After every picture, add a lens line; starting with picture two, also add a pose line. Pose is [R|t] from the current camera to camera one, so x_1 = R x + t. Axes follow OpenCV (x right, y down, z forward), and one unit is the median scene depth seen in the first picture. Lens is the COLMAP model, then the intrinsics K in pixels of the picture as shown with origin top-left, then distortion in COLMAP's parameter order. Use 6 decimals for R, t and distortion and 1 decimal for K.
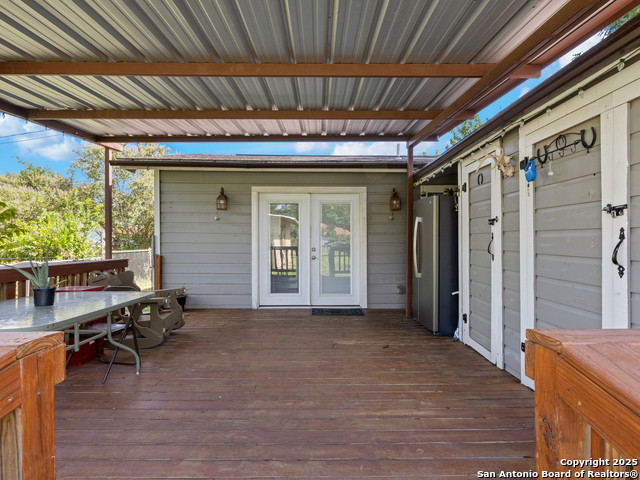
lens RADIAL K [[358.4, 0, 320.0], [0, 358.4, 240.0], [0, 0, 1]] dist [-0.000108, 0.000043]
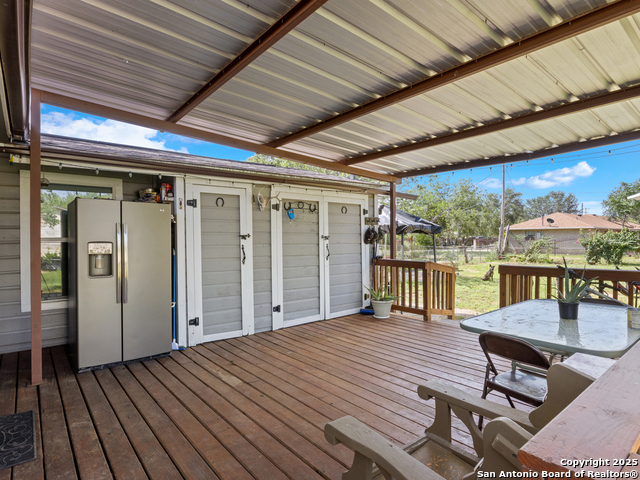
lens RADIAL K [[358.4, 0, 320.0], [0, 358.4, 240.0], [0, 0, 1]] dist [-0.000108, 0.000043]
pose [[-0.625520, 0.005478, 0.780189, -1.274627], [0.006739, 0.999976, -0.001619, -0.053111], [-0.780179, 0.004245, -0.625542, 2.554468]]
